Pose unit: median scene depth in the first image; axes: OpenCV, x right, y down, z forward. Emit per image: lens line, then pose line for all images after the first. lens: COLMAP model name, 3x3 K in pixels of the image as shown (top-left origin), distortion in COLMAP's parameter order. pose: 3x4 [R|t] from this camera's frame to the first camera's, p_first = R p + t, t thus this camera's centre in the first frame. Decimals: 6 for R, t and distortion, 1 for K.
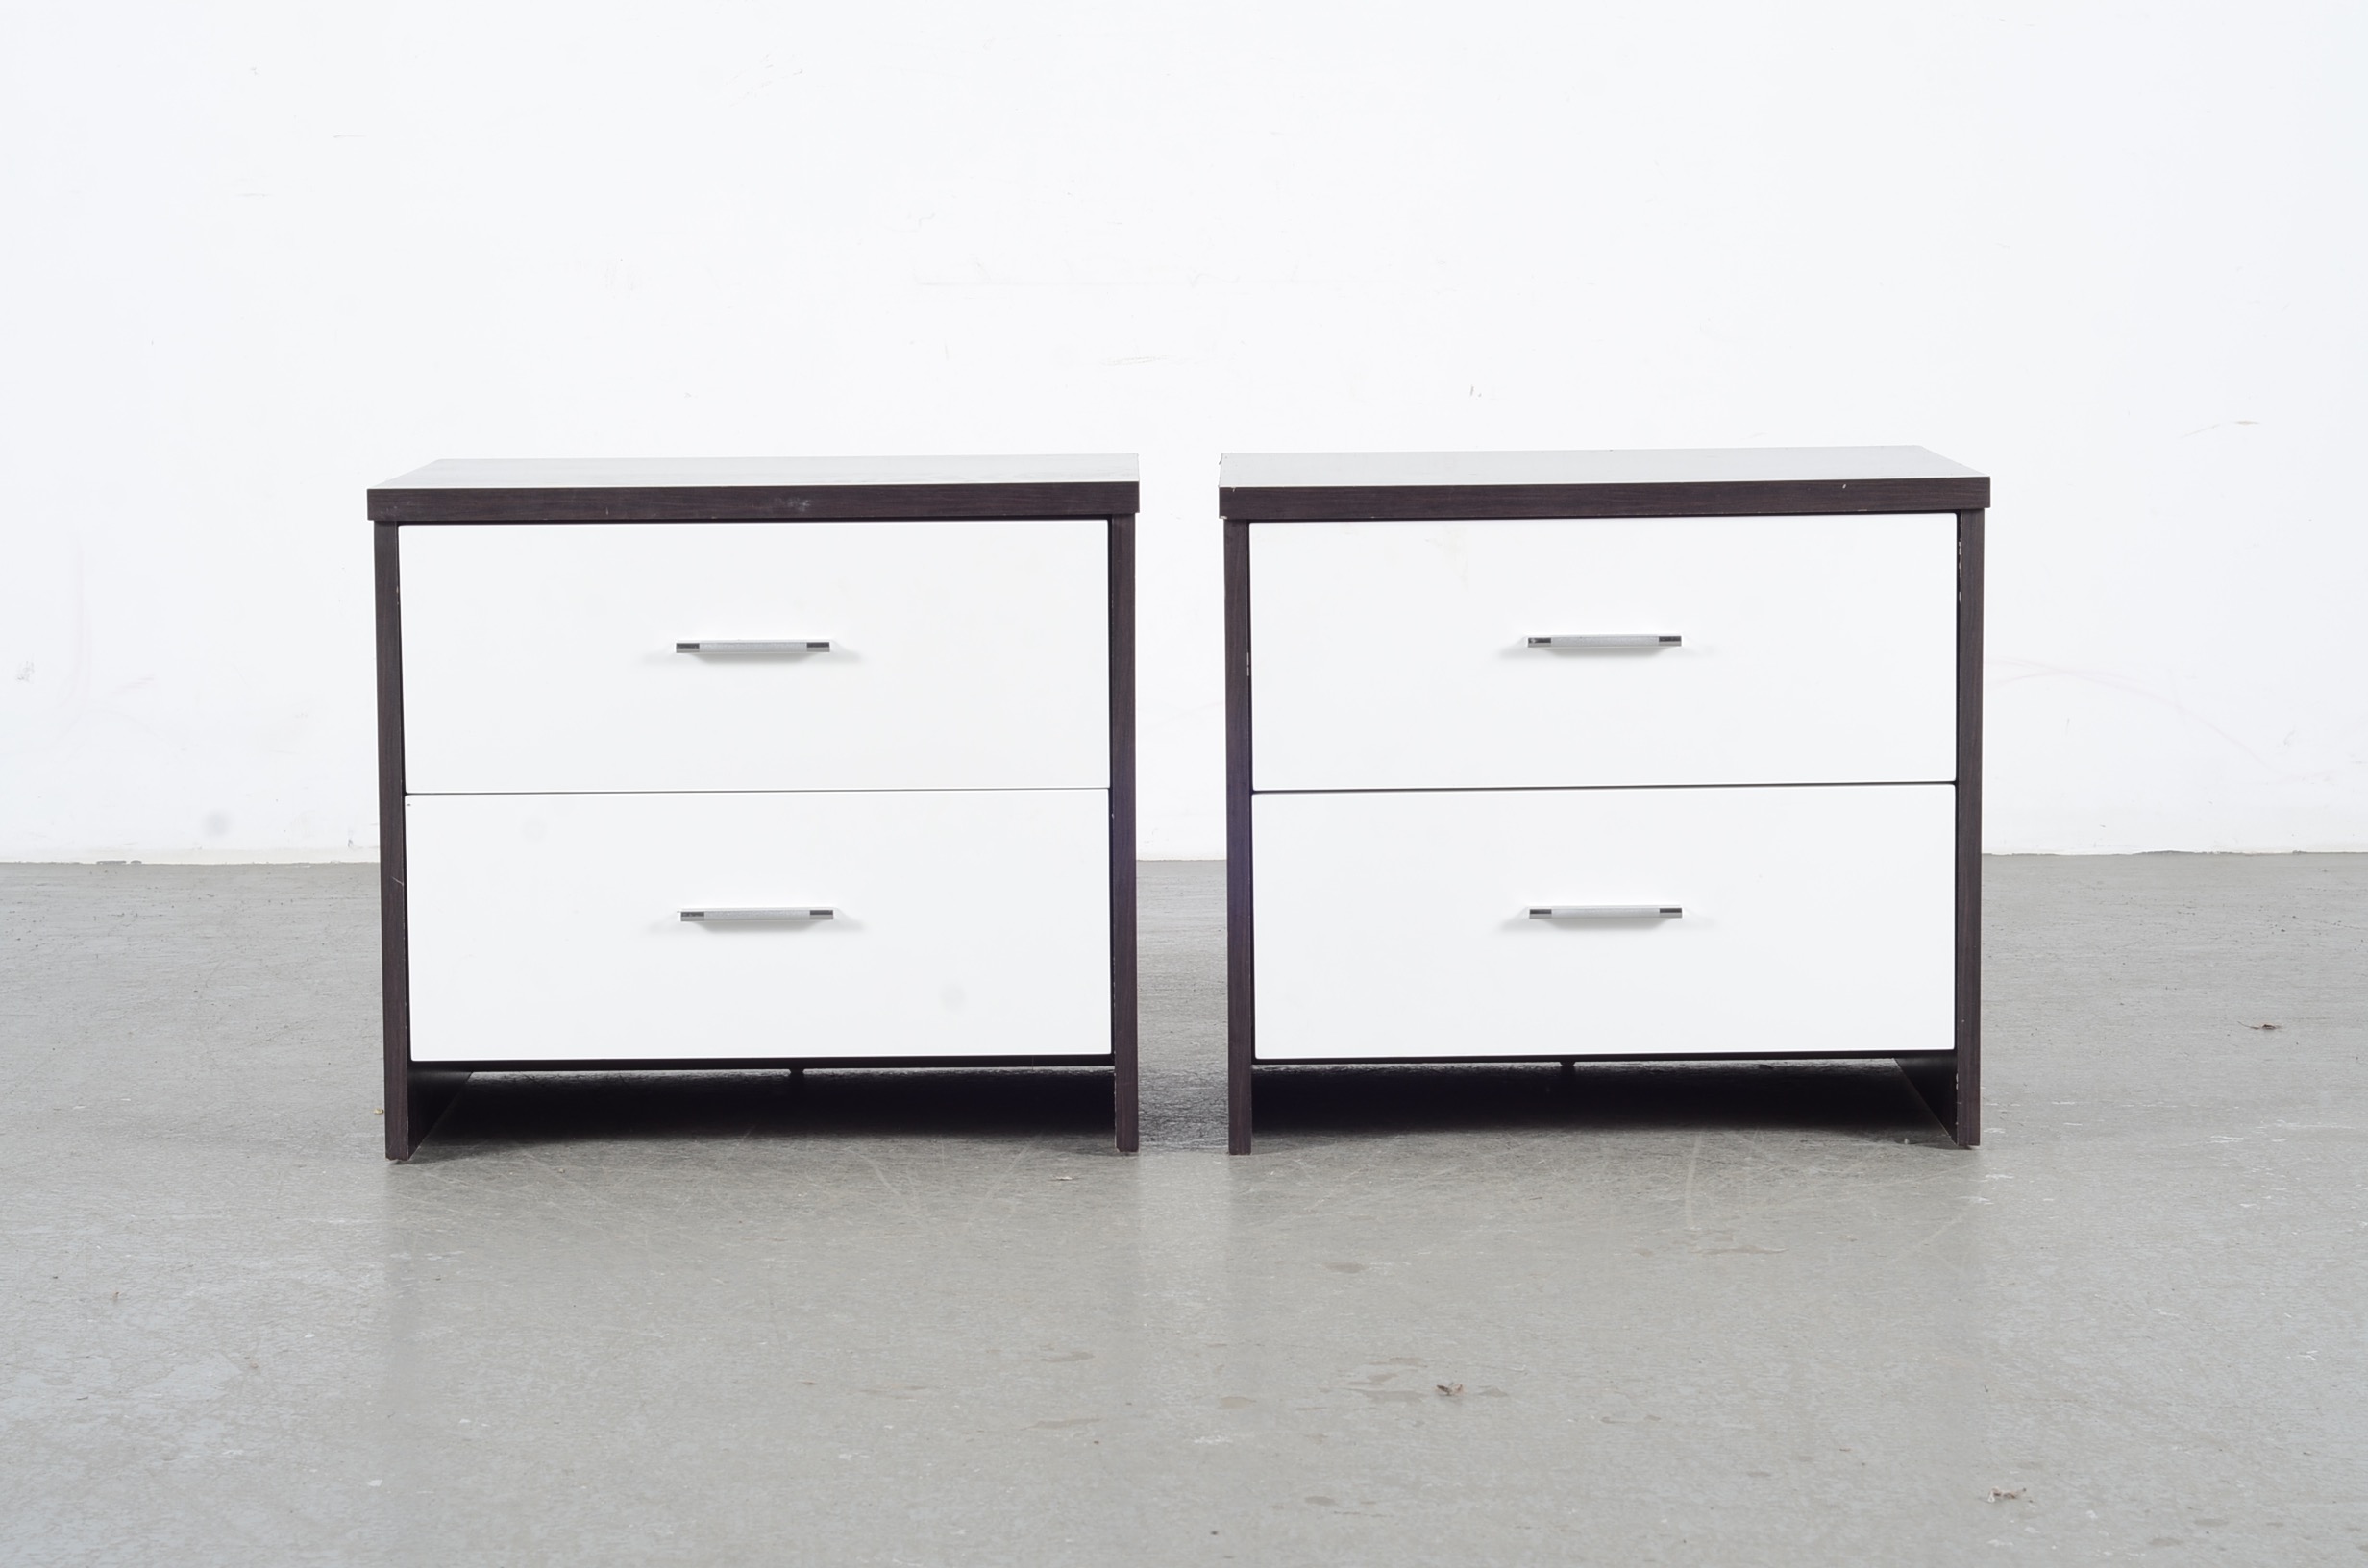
lens RADIAL K [[5219.1, 0, 1184.0], [0, 5219.1, 784.0], [0, 0, 1]] dist [-0.012470, -0.084280]
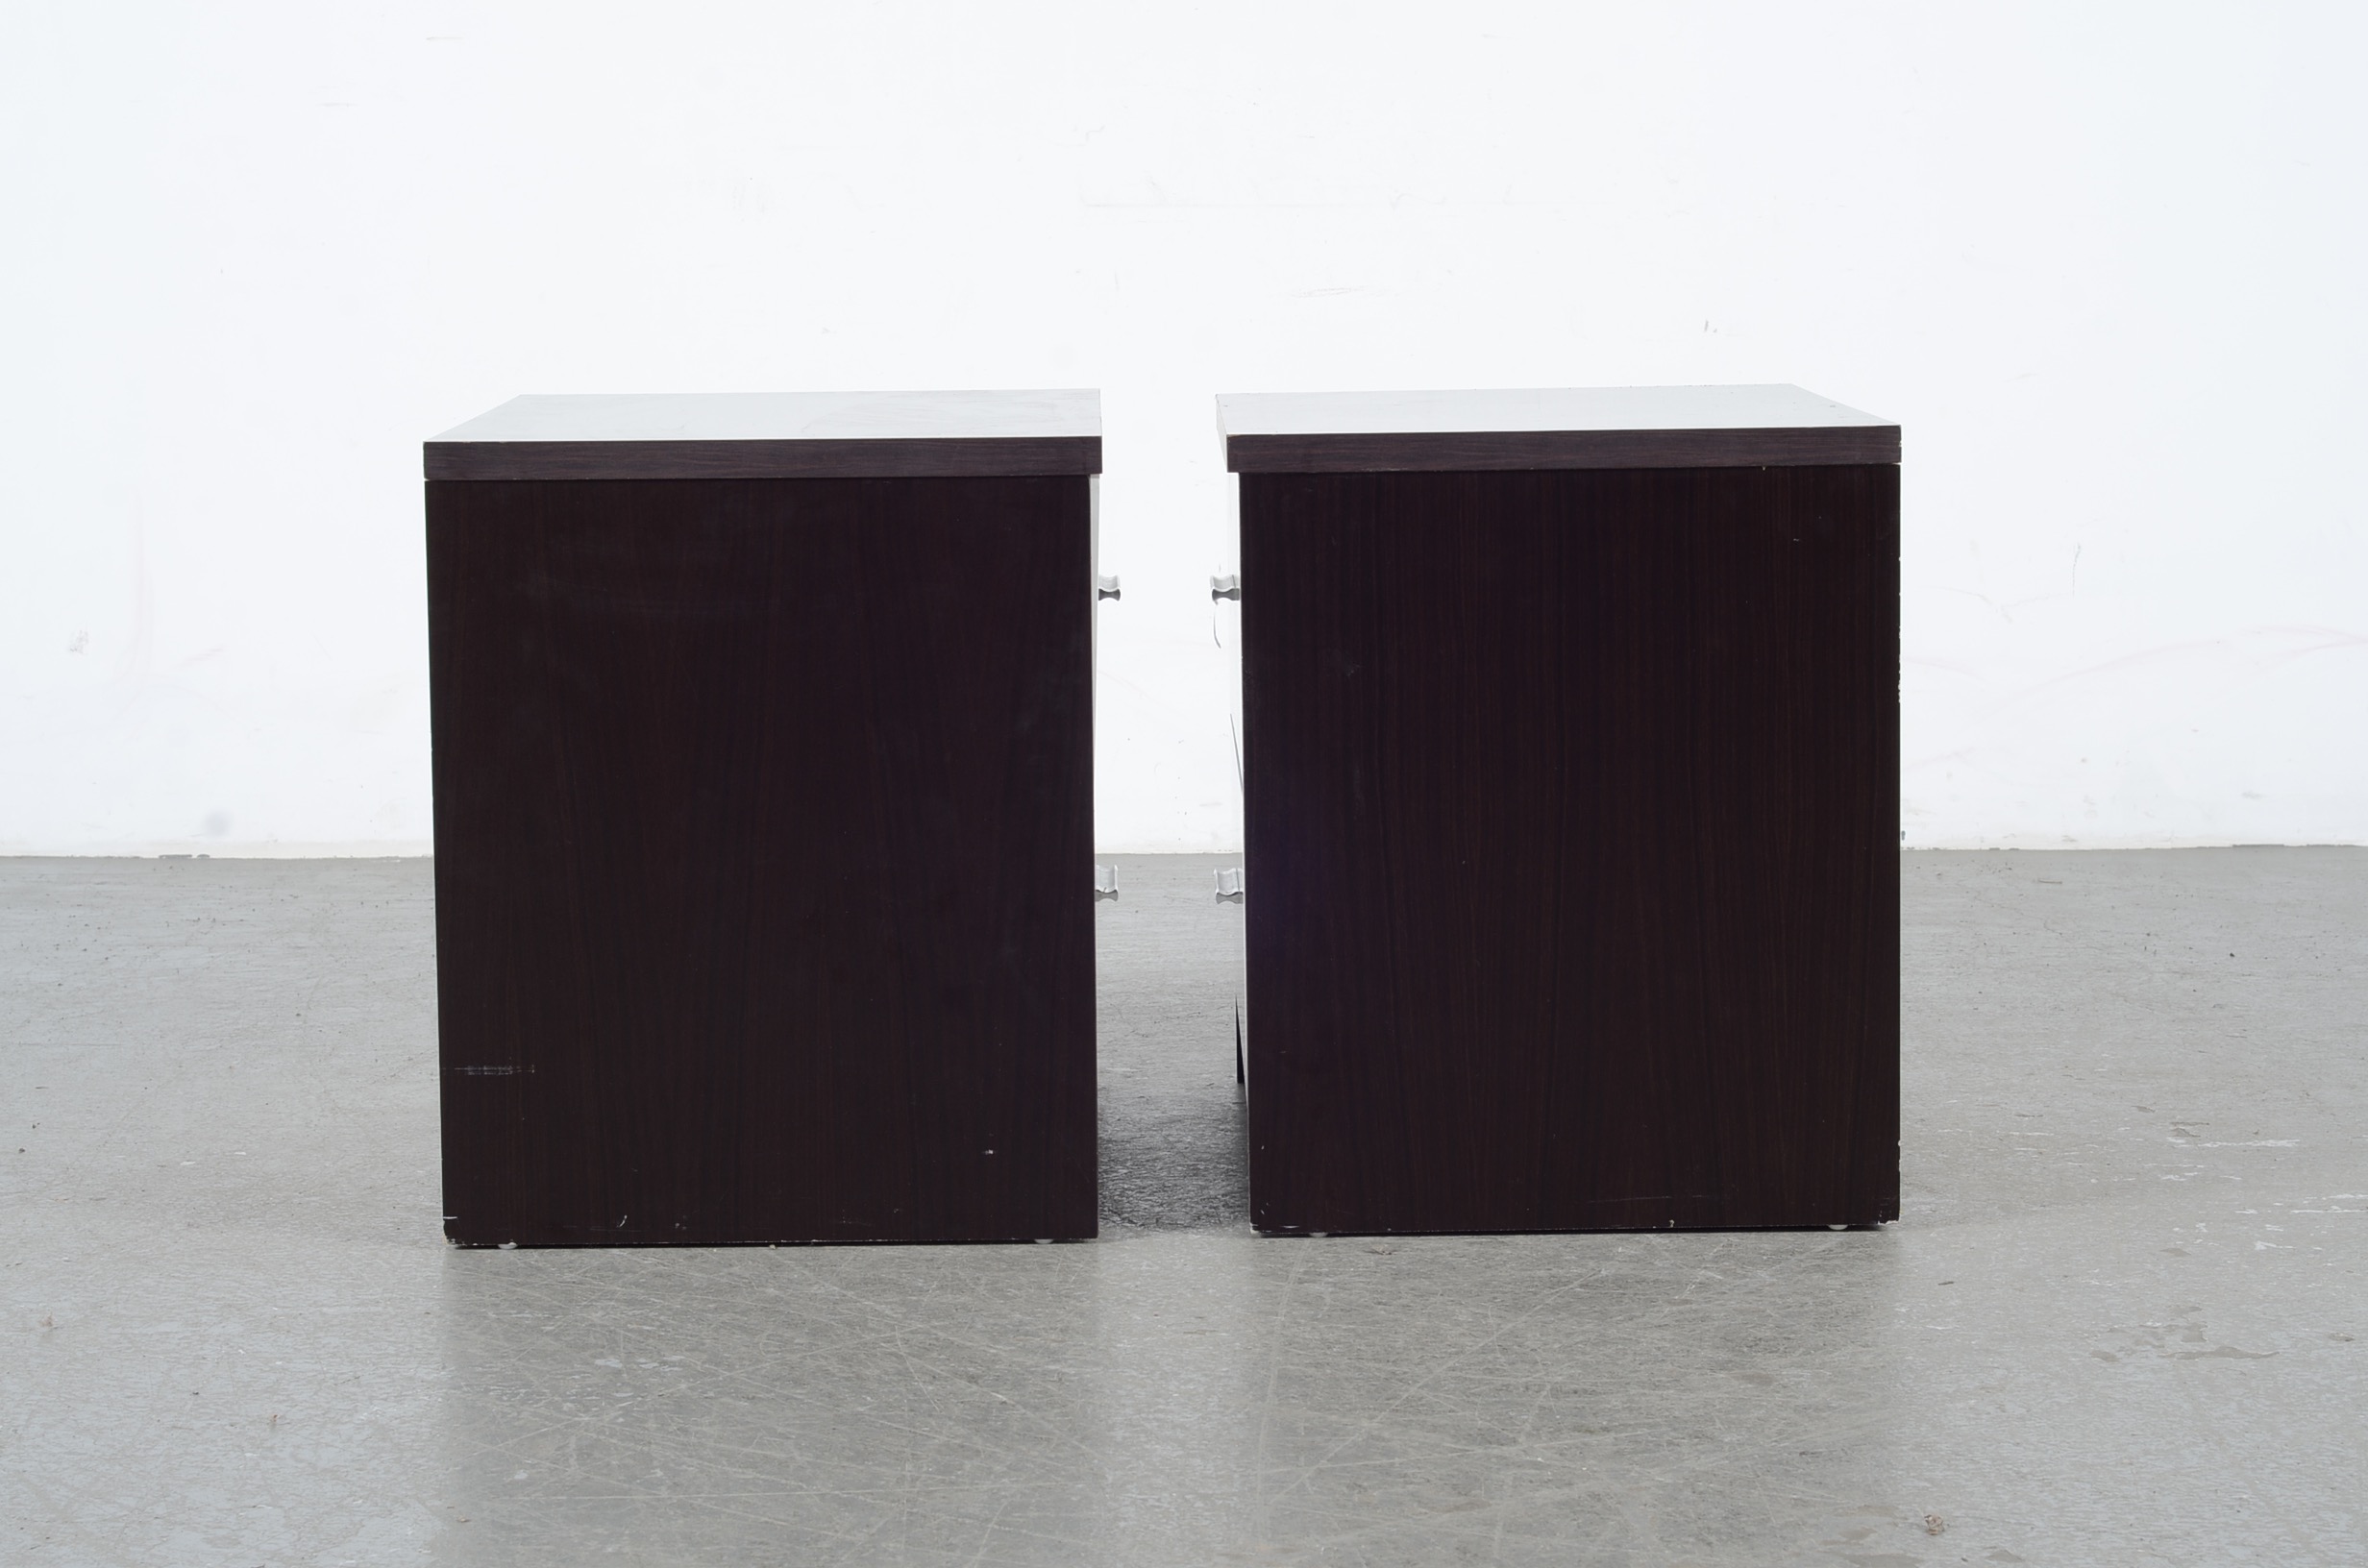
lens RADIAL K [[5219.1, 0, 1184.0], [0, 5219.1, 784.0], [0, 0, 1]] dist [-0.012470, -0.084280]
pose [[0.999944, -0.000816, 0.010507, -0.072498], [0.000703, 0.999942, 0.010771, -0.011485], [-0.010515, -0.010763, 0.999887, 0.182888]]
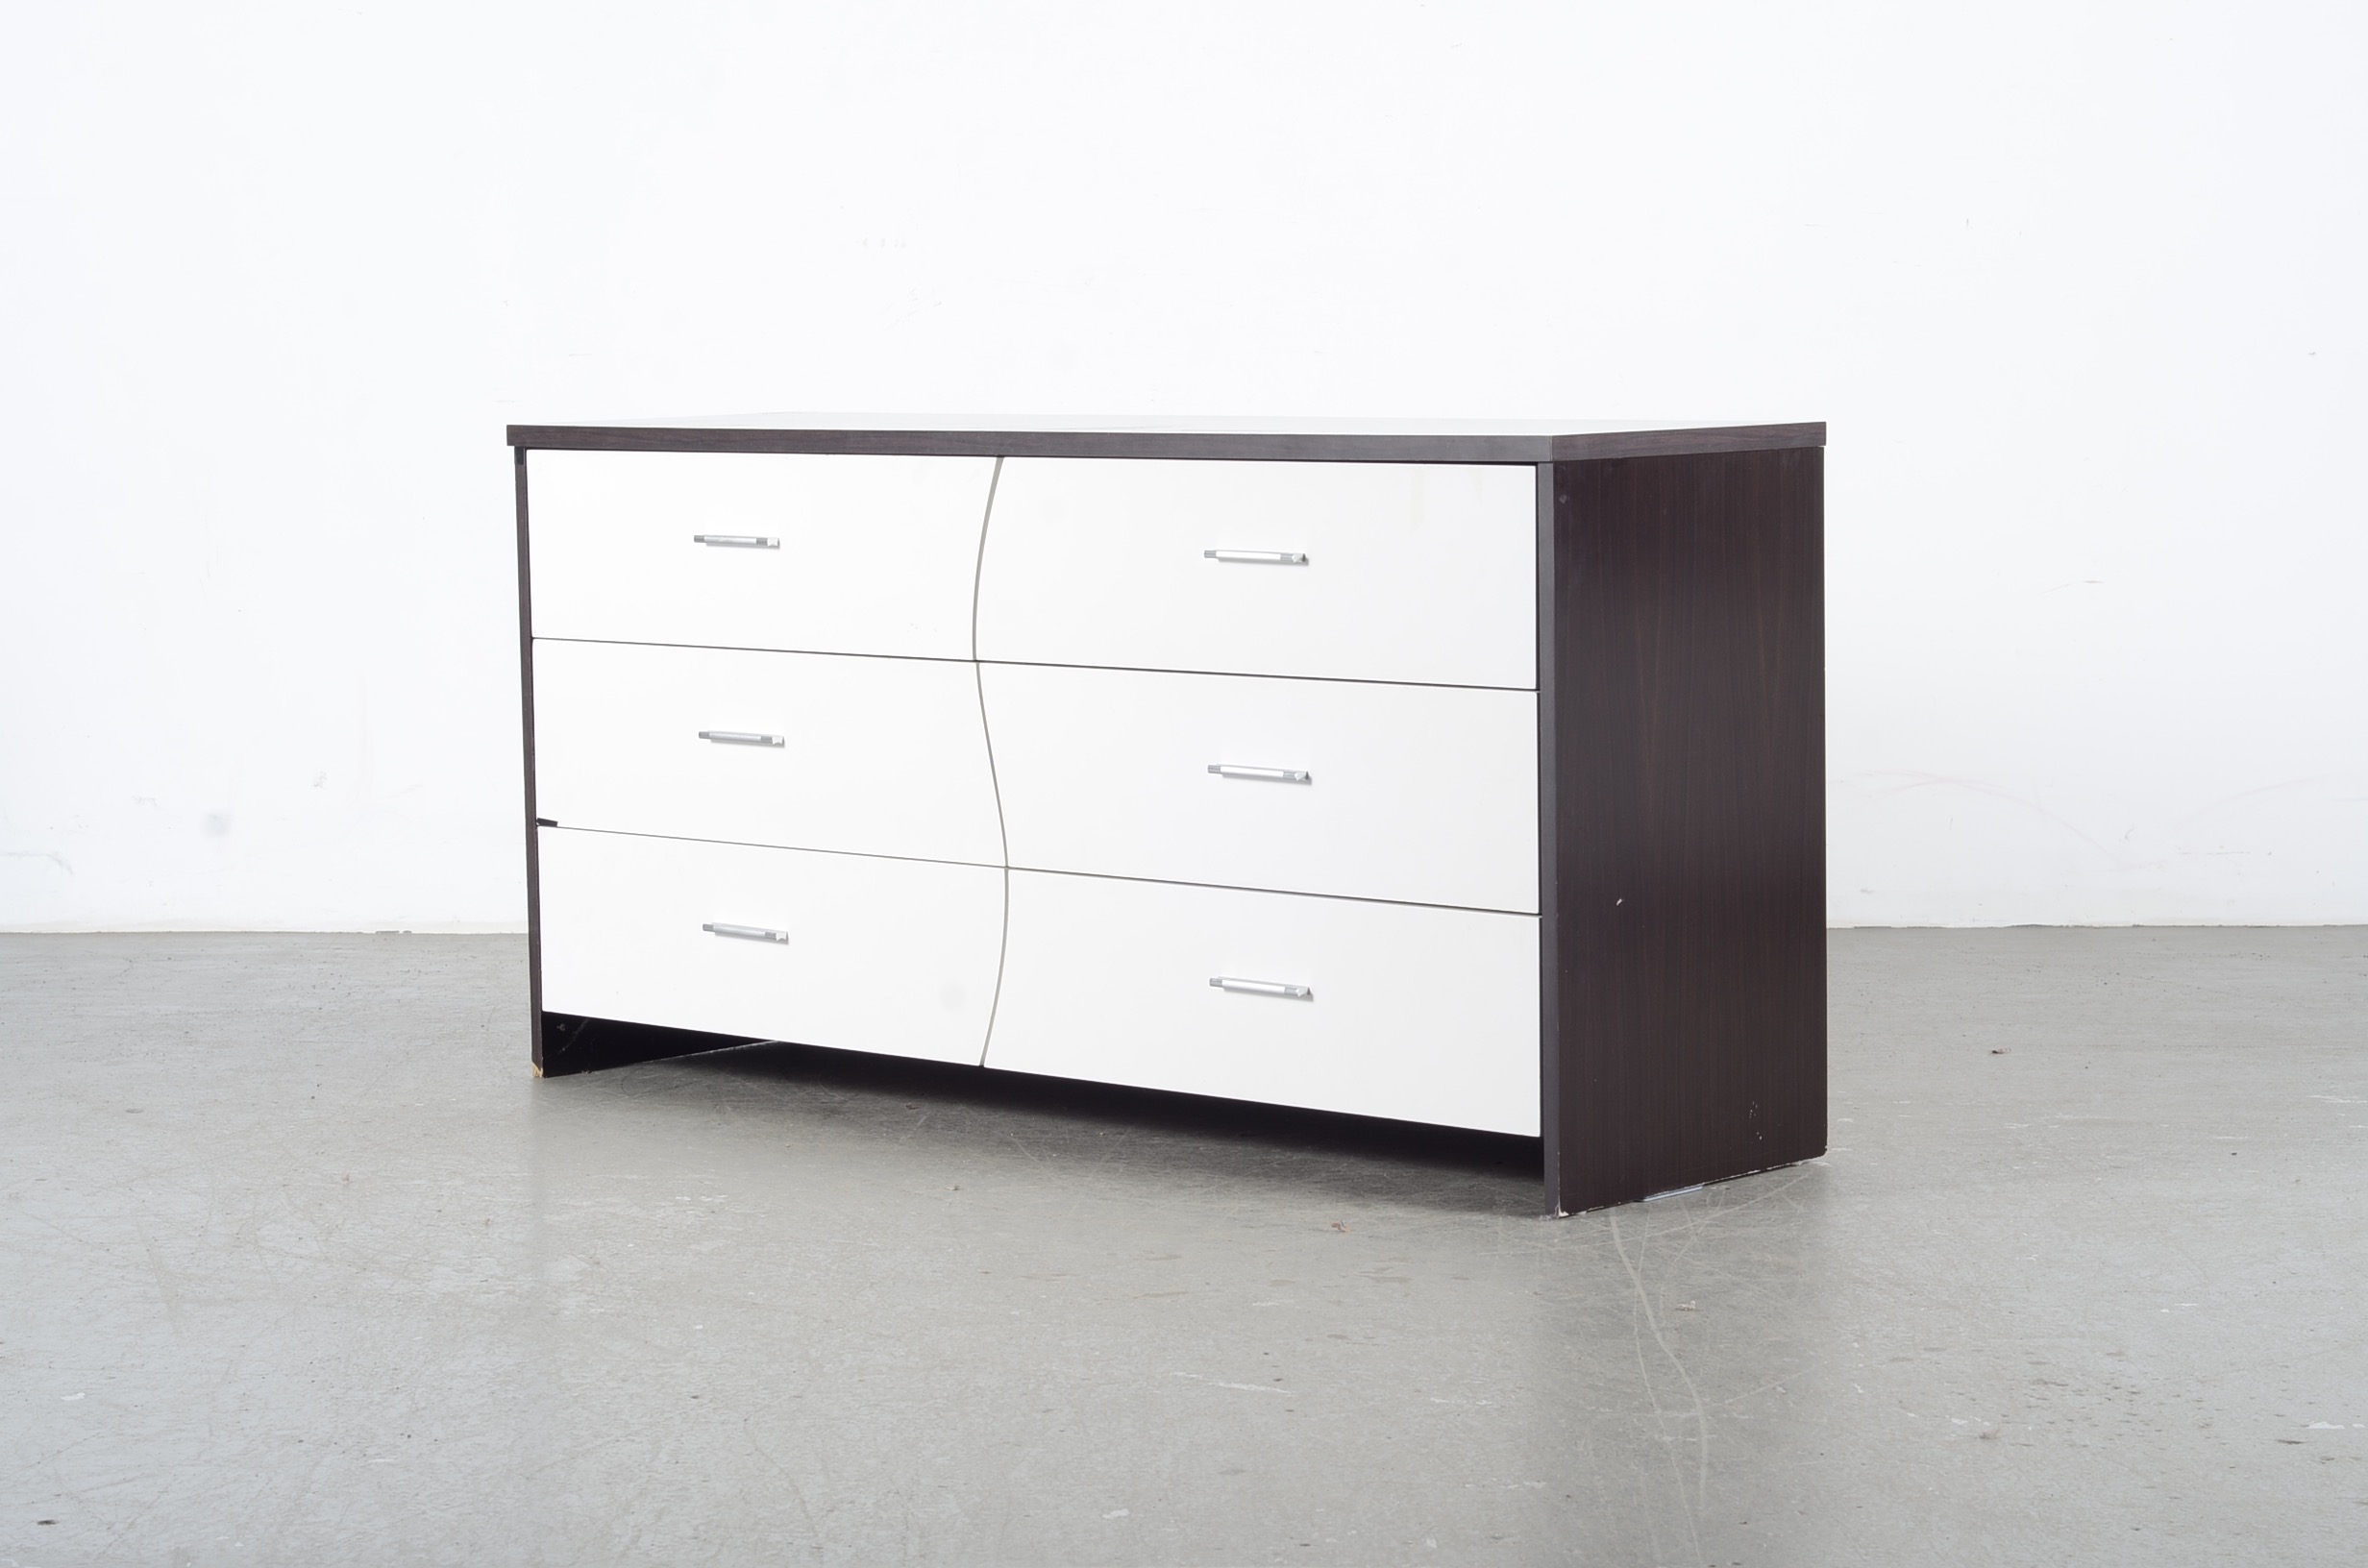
lens RADIAL K [[5219.1, 0, 1184.0], [0, 5219.1, 784.0], [0, 0, 1]] dist [-0.012470, -0.084280]
pose [[0.999944, 0.000564, -0.010550, -0.001774], [-0.000791, 0.999769, -0.021464, 0.010461], [0.010536, 0.021471, 0.999714, -0.426245]]
